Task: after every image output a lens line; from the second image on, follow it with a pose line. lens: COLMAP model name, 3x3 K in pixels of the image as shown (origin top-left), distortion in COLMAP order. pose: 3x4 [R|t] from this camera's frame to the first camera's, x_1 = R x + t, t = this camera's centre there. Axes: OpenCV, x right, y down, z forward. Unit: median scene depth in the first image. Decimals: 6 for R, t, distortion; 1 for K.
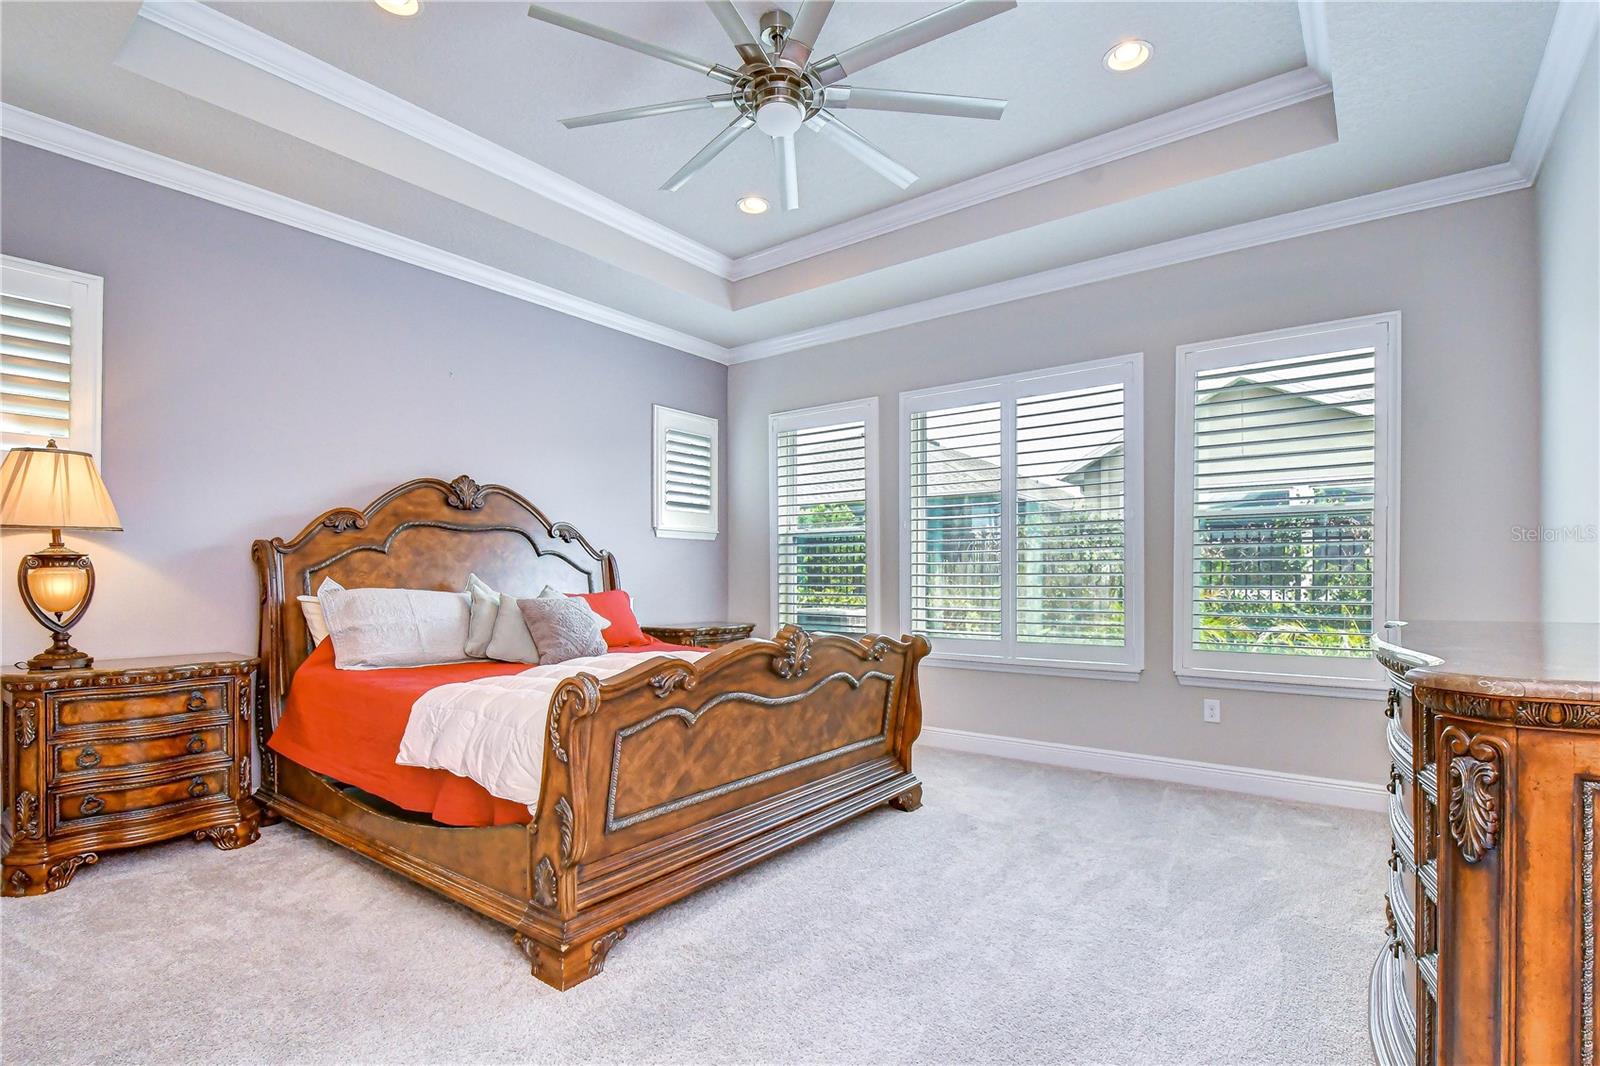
lens RADIAL K [[731.4, 0, 849.5], [0, 731.4, 567.8], [0, 0, 1]] dist [0.000086, -0.006760]
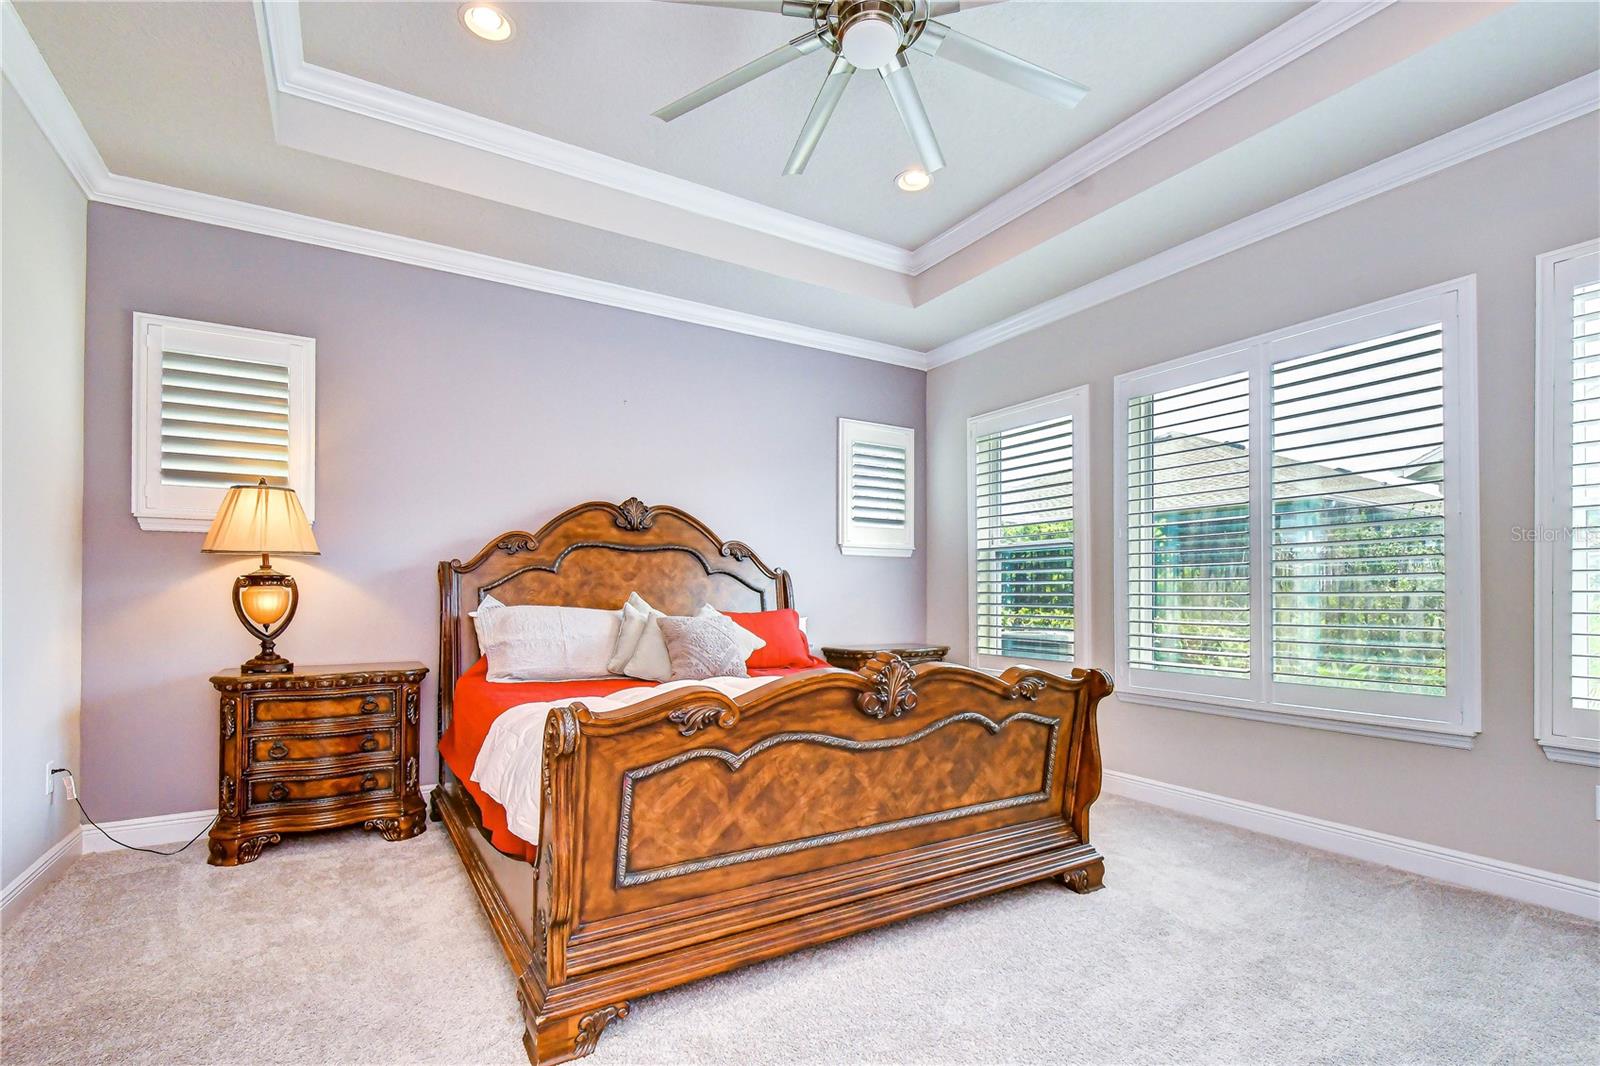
lens RADIAL K [[728.8, 0, 817.0], [0, 728.8, 583.5], [0, 0, 1]] dist [0.017949, -0.009308]
pose [[0.921308, -0.004824, -0.388804, 0.139316], [0.002640, 0.999978, -0.006150, 0.003572], [0.388825, 0.004639, 0.921300, 0.175186]]
